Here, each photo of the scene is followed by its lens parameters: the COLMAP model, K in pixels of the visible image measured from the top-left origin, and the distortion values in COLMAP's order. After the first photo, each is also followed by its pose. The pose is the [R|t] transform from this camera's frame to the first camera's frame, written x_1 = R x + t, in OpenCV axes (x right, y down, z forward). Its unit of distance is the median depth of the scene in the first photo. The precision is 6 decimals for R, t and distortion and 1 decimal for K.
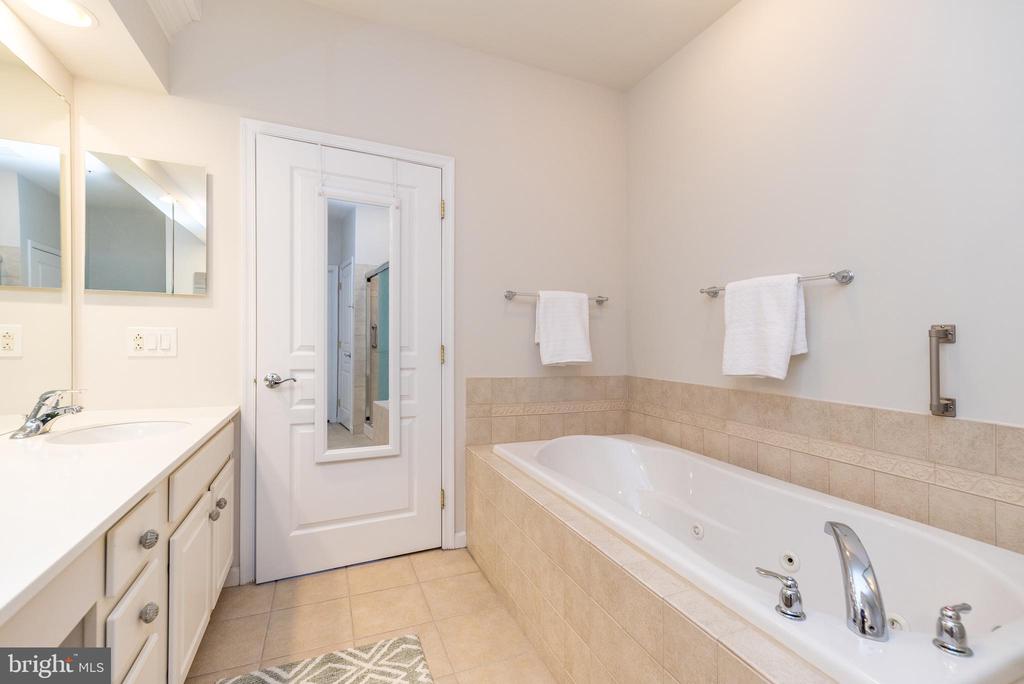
lens RADIAL K [[439.2, 0, 513.1], [0, 439.2, 350.5], [0, 0, 1]] dist [0.002486, 0.000312]
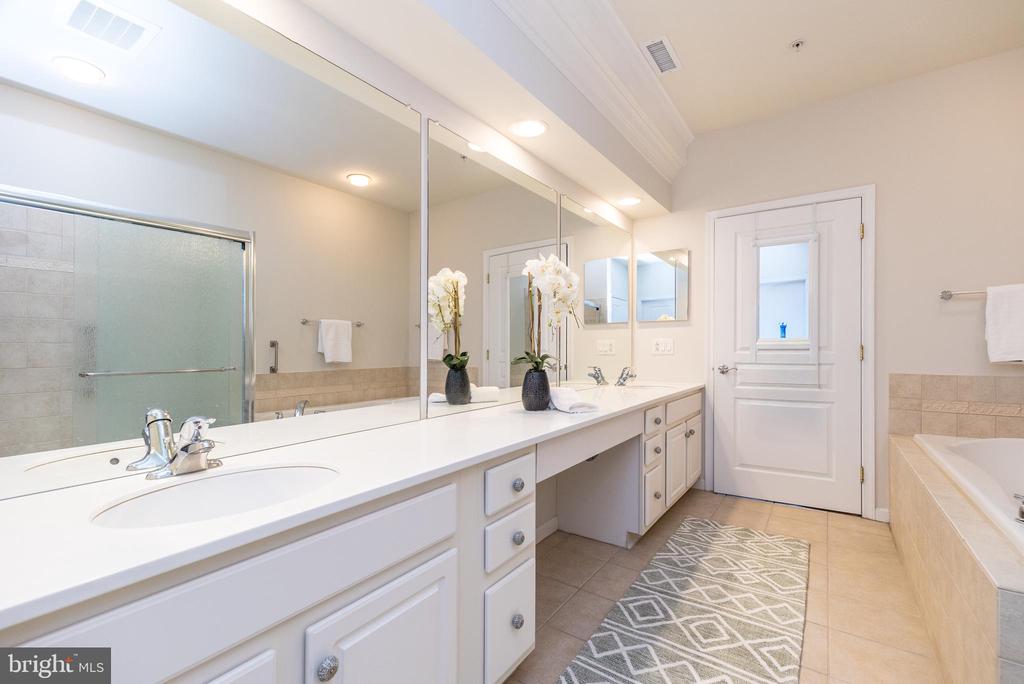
lens RADIAL K [[442.4, 0, 511.8], [0, 442.4, 350.2], [0, 0, 1]] dist [0.004993, 0.000663]
pose [[0.511630, -0.020423, -0.858963, 0.447855], [-0.010213, 0.999502, -0.029849, 0.054922], [0.859145, 0.024044, 0.511167, -0.493012]]
